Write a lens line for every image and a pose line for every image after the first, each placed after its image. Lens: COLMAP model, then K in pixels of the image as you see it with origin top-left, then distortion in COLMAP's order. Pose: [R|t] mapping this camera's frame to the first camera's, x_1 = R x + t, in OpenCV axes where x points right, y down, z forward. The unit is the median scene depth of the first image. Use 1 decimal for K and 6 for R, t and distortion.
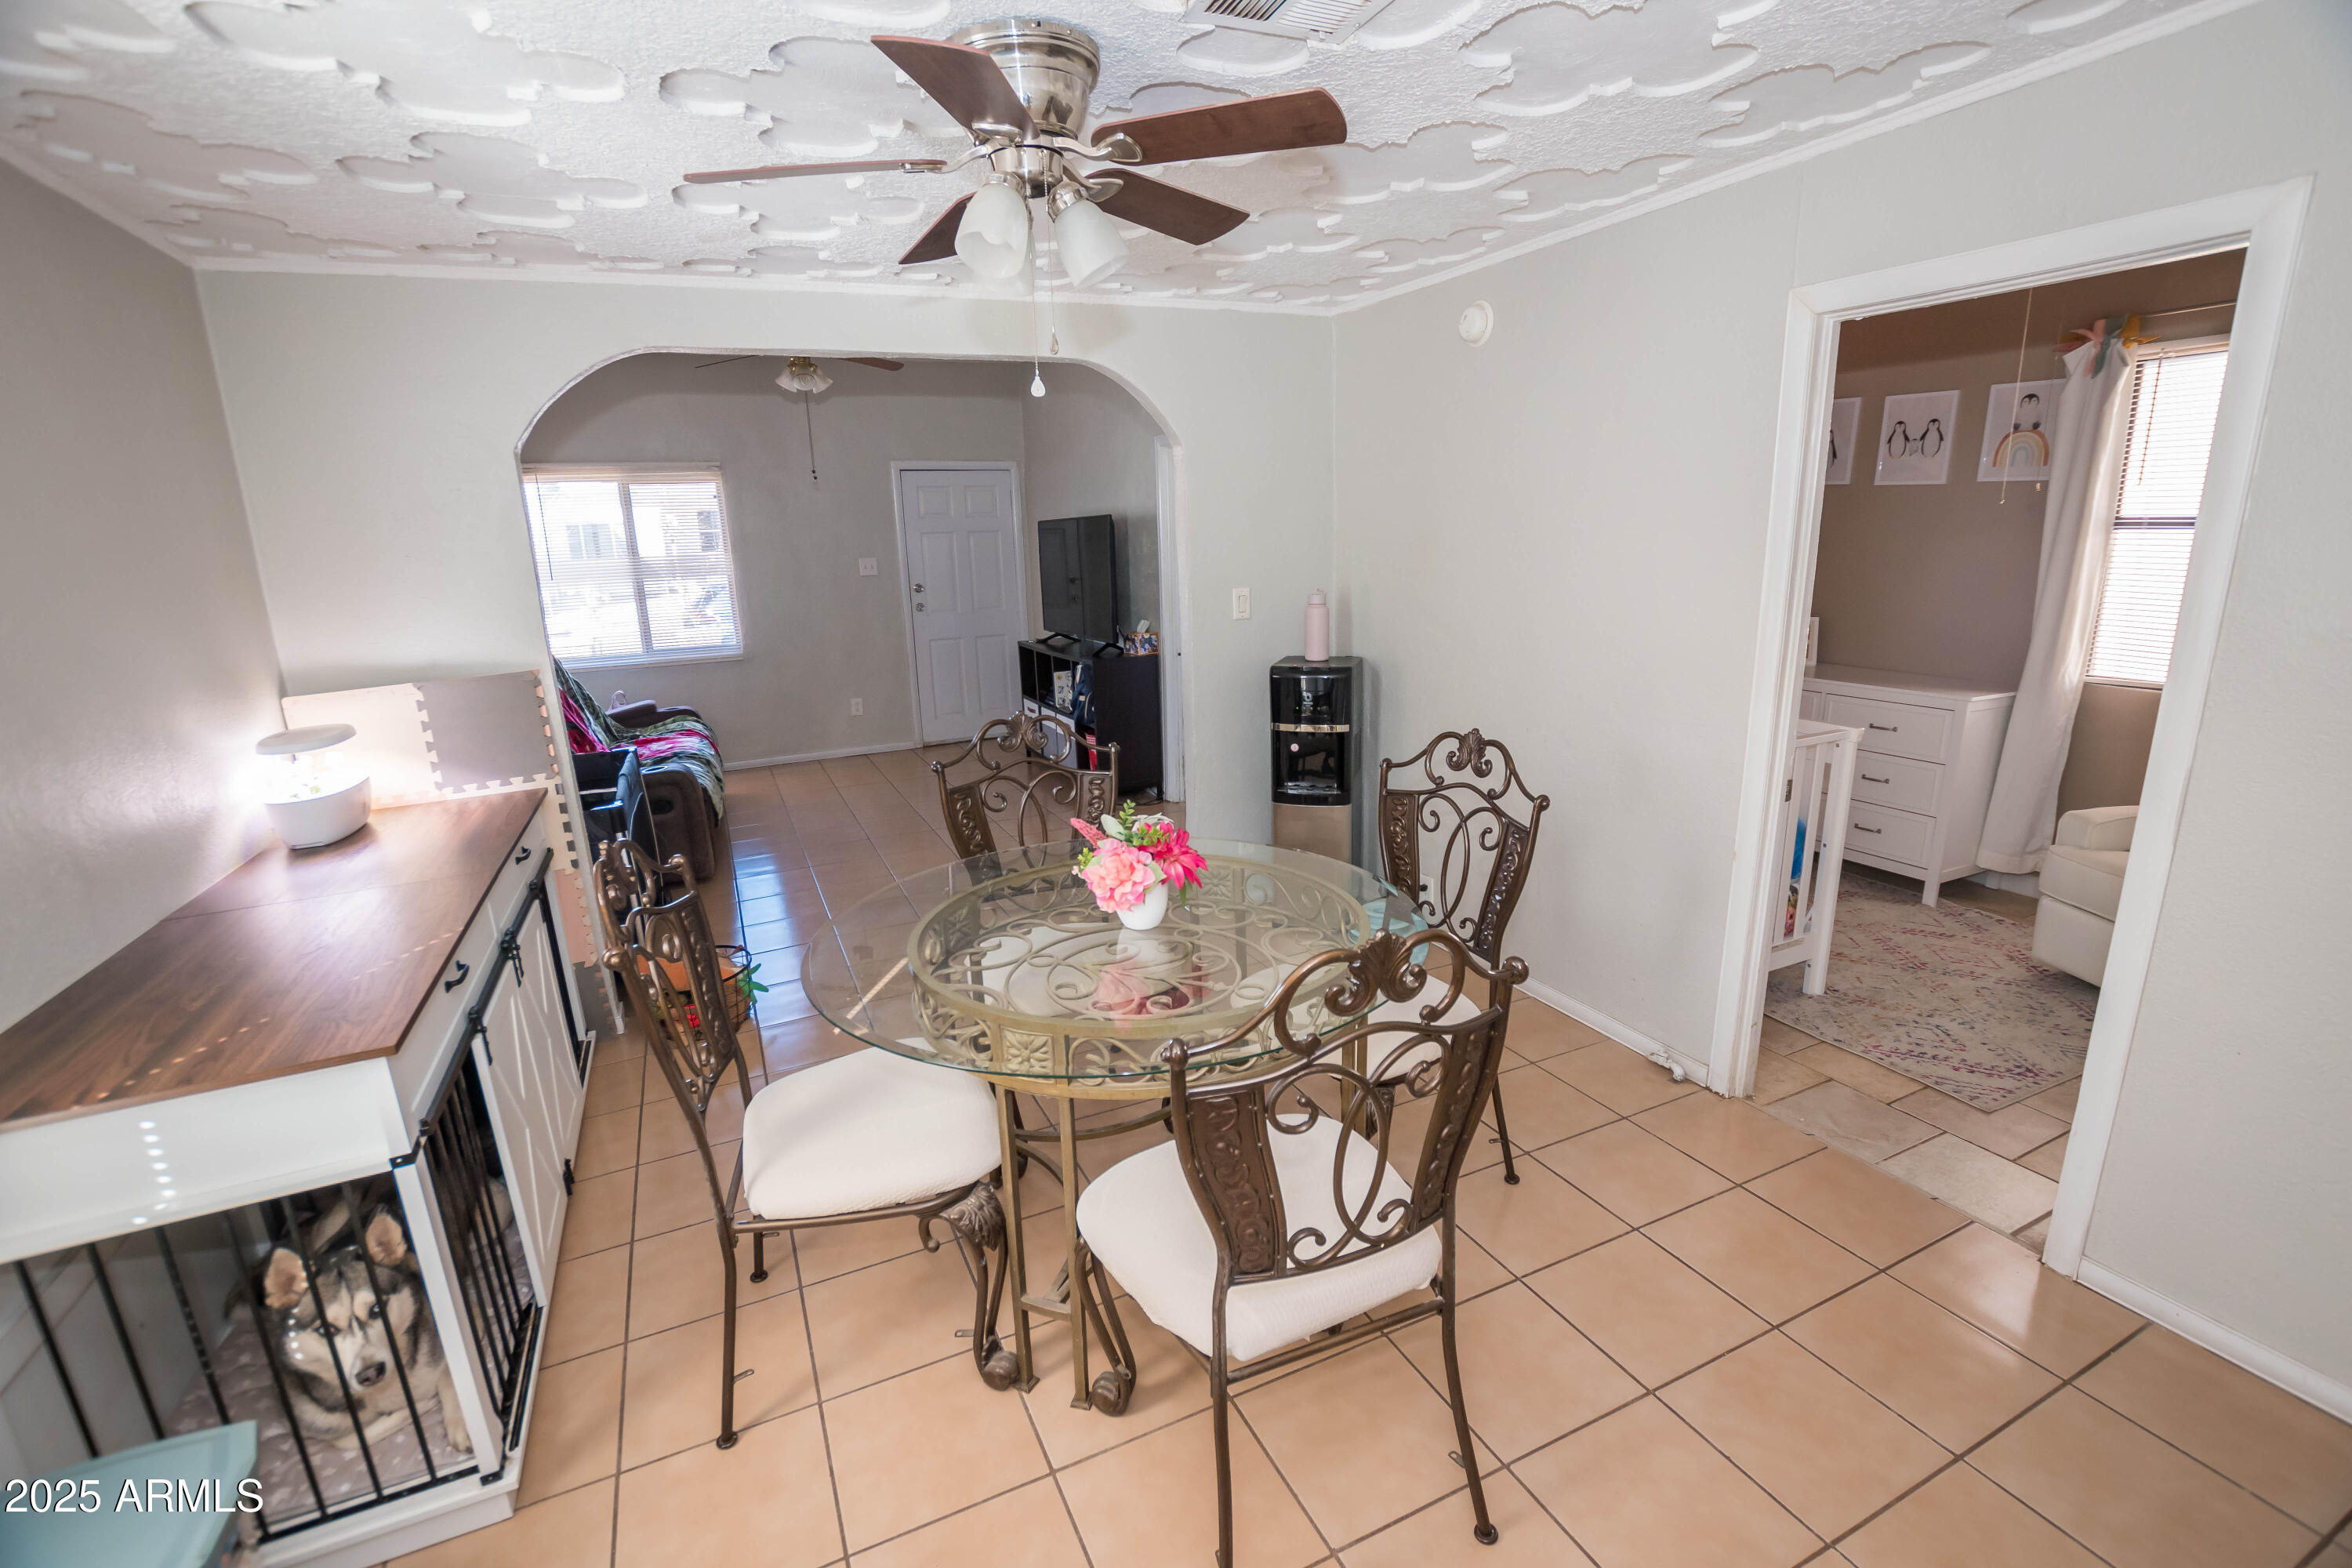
lens RADIAL K [[1040.8, 0, 1180.5], [0, 1040.8, 793.7], [0, 0, 1]] dist [-0.040428, 0.007586]
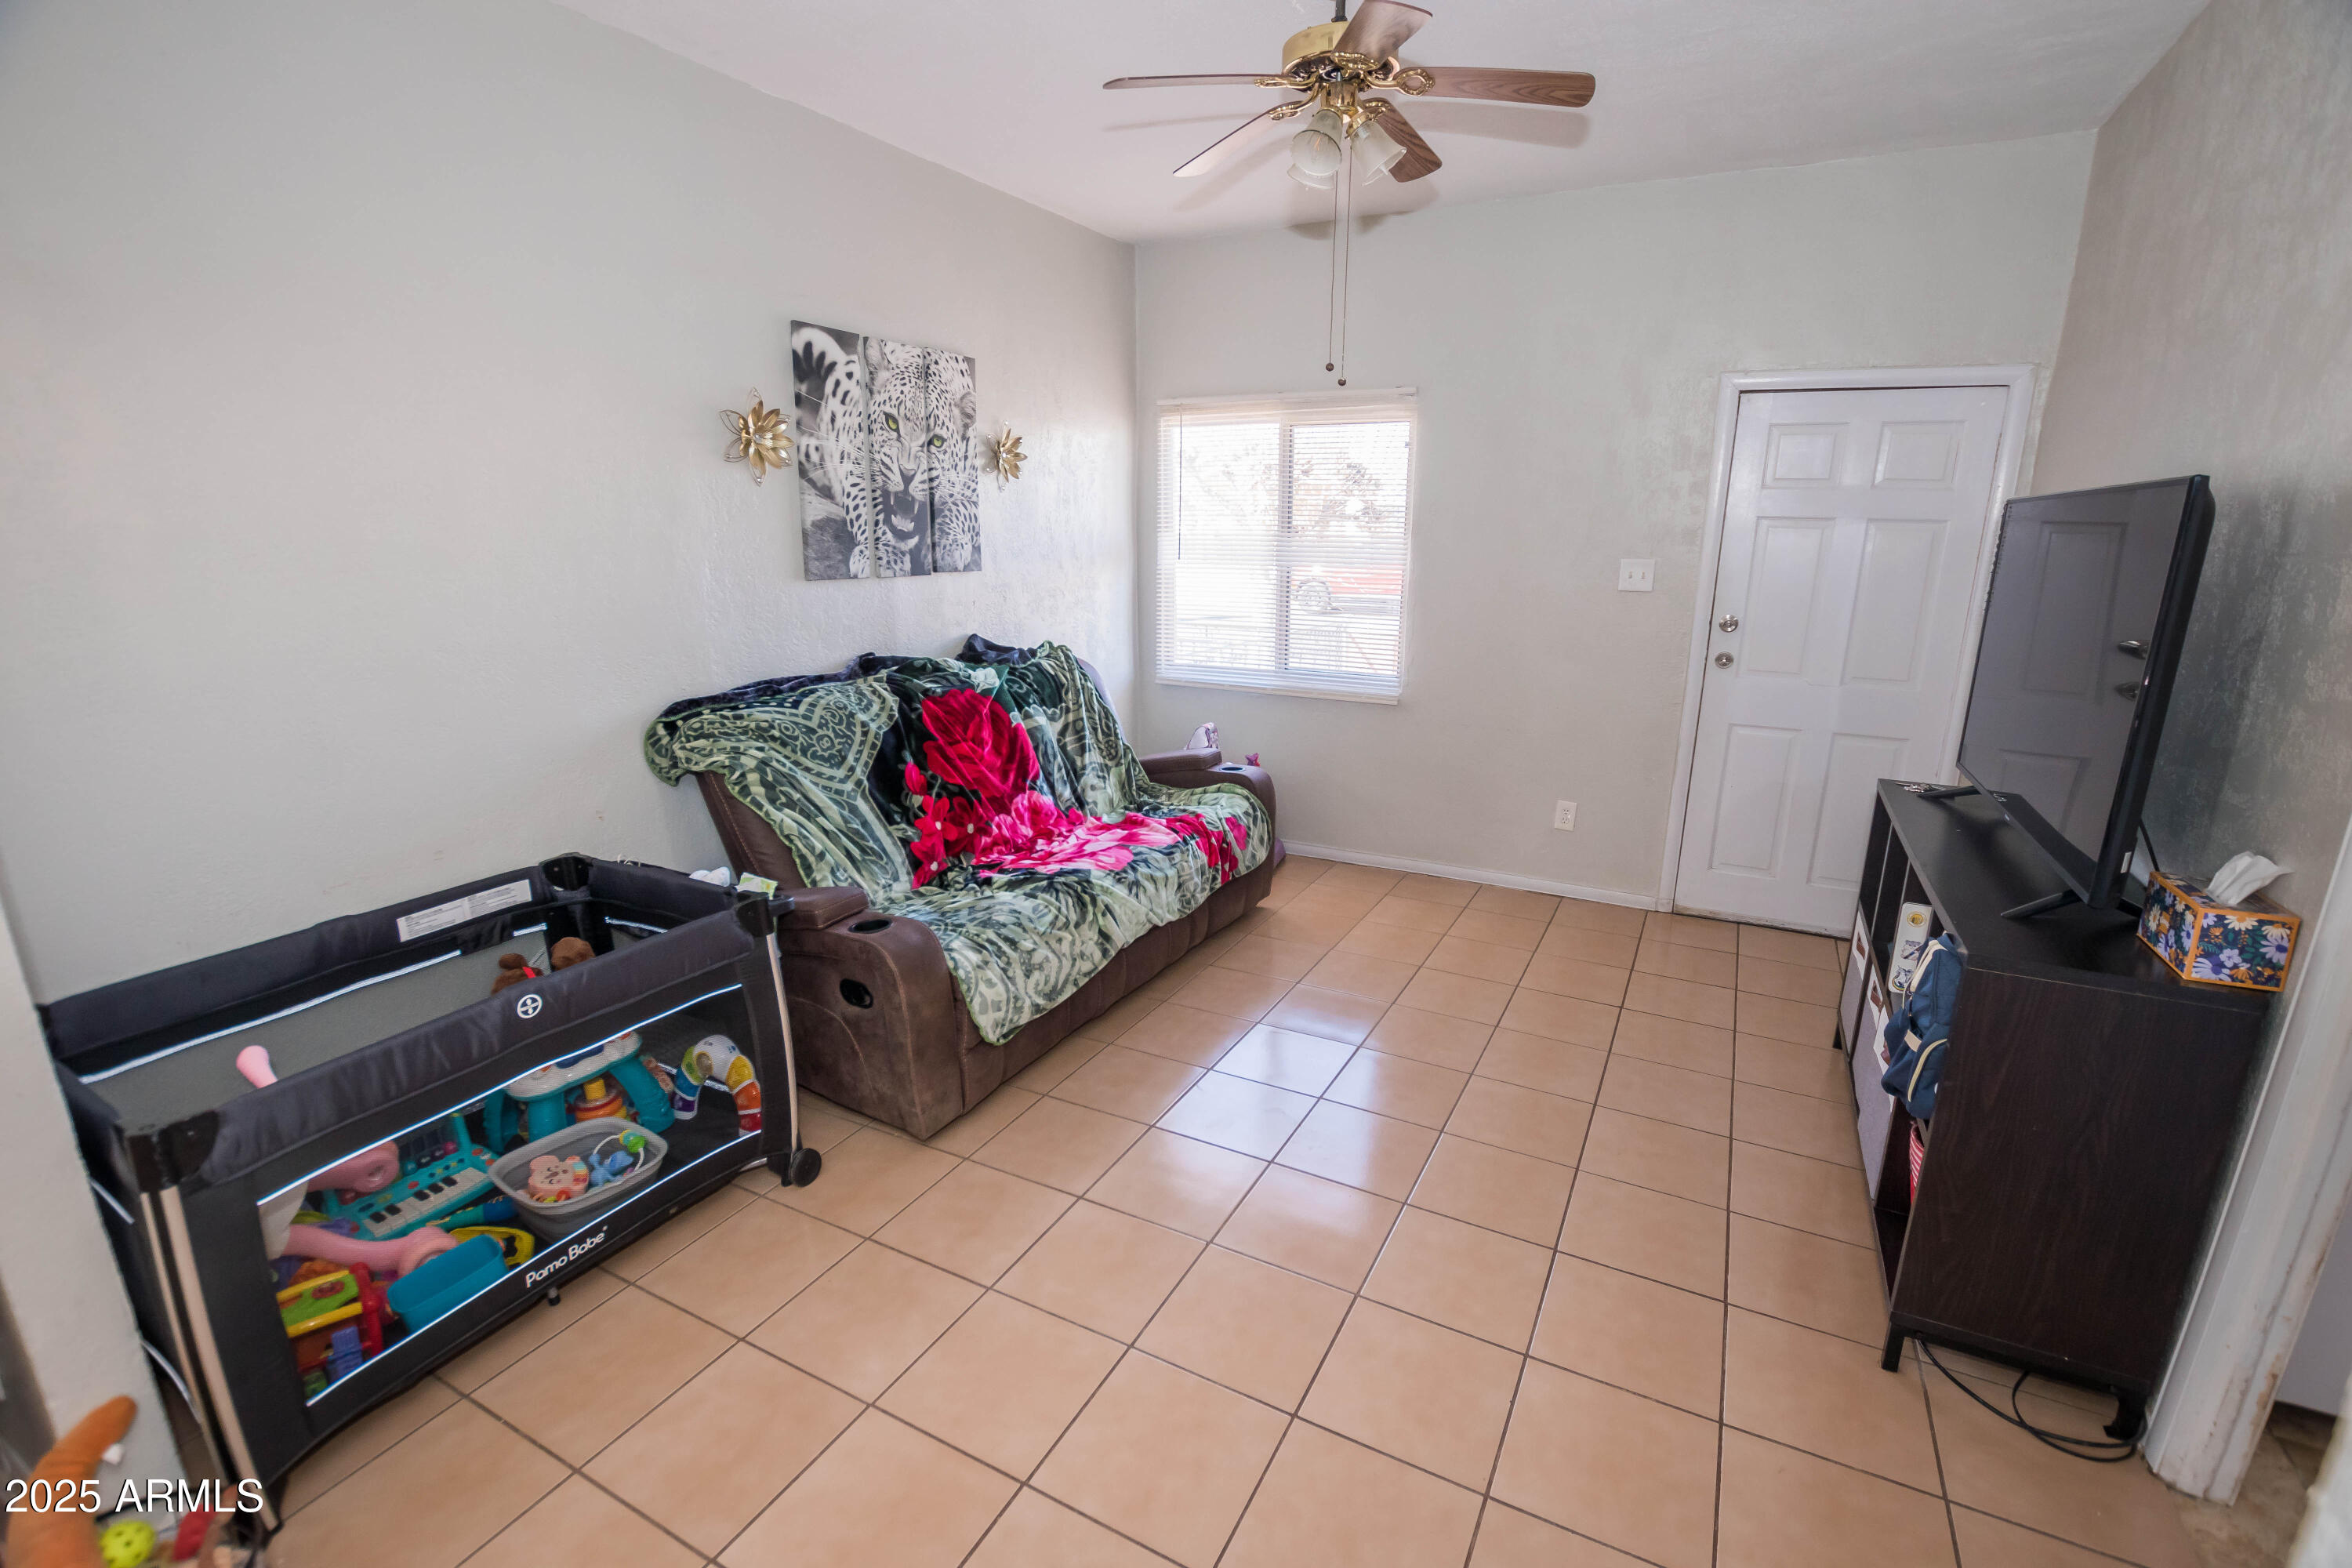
lens RADIAL K [[1040.8, 0, 1180.5], [0, 1040.8, 793.7], [0, 0, 1]] dist [-0.040428, 0.007586]
pose [[0.600099, 0.233368, -0.765128, -0.008969], [-0.218790, 0.967910, 0.123618, -0.229097], [0.769423, 0.093219, 0.631901, 0.907407]]
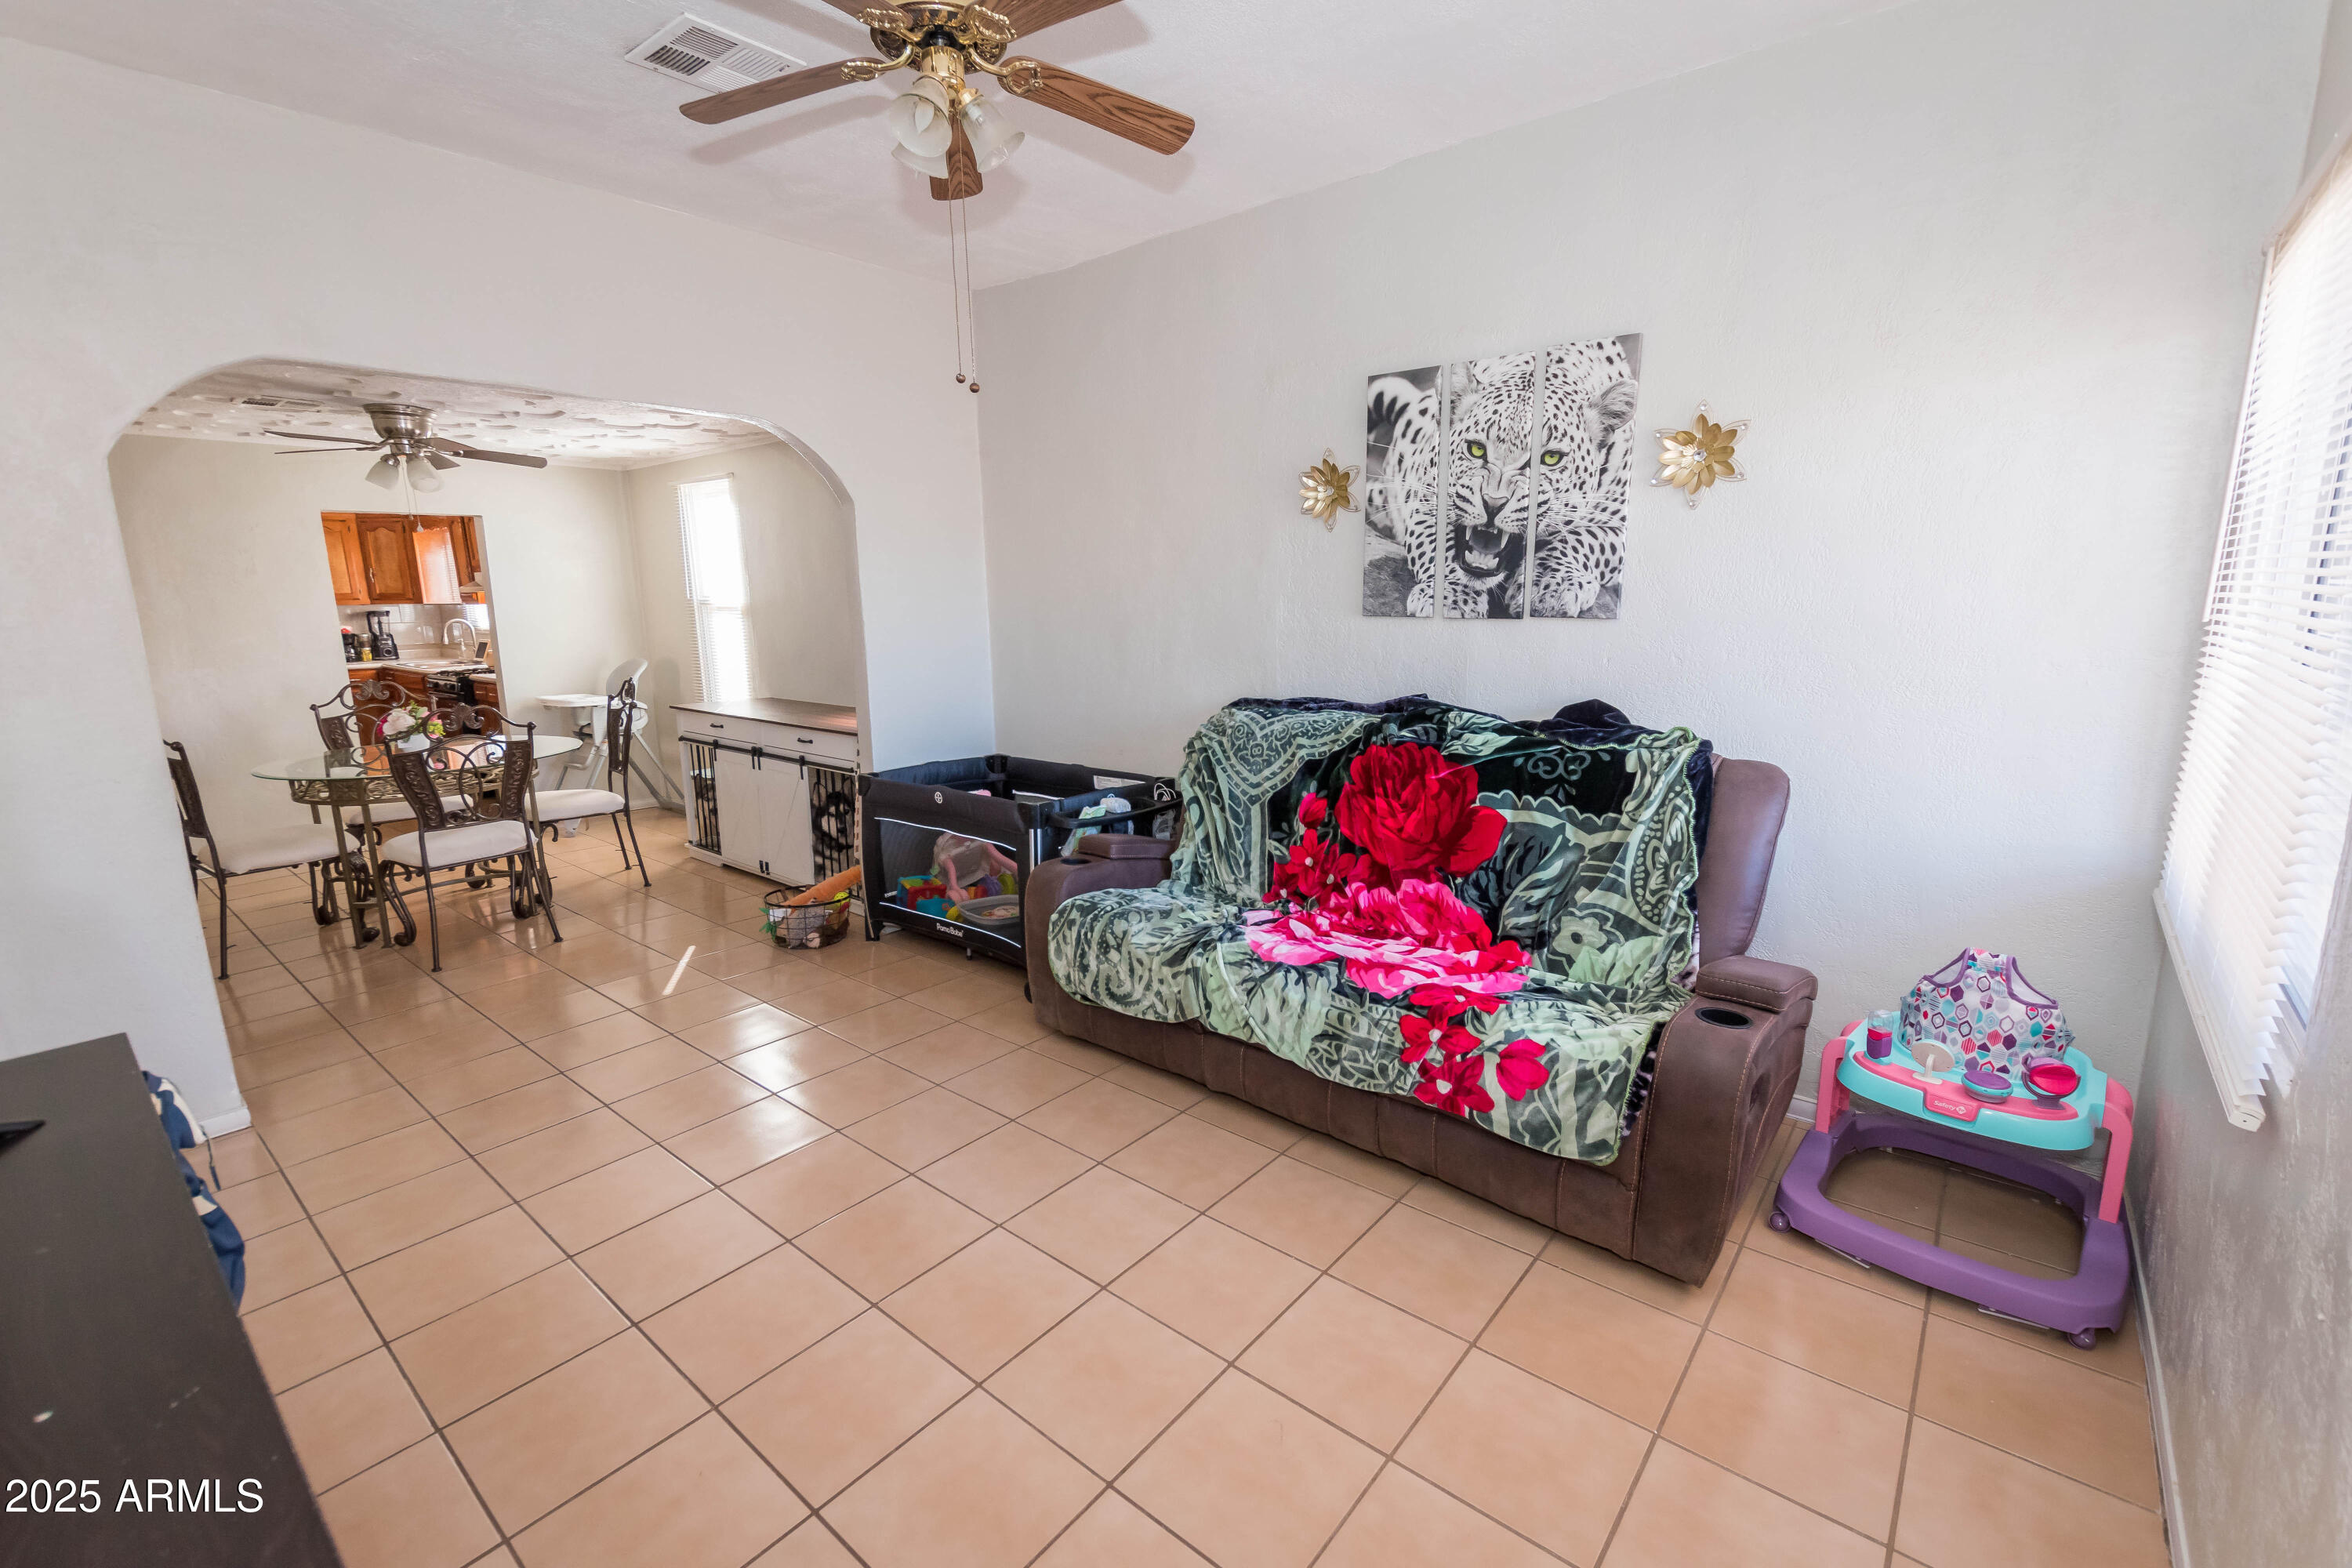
lens RADIAL K [[1022.8, 0, 1182.4], [0, 1022.8, 785.1], [0, 0, 1]] dist [-0.000497, 0.007192]
pose [[-0.905799, 0.124040, -0.405146, -0.342769], [-0.062052, 0.907046, 0.416435, -0.452142], [0.419140, 0.402346, -0.813904, 1.896309]]
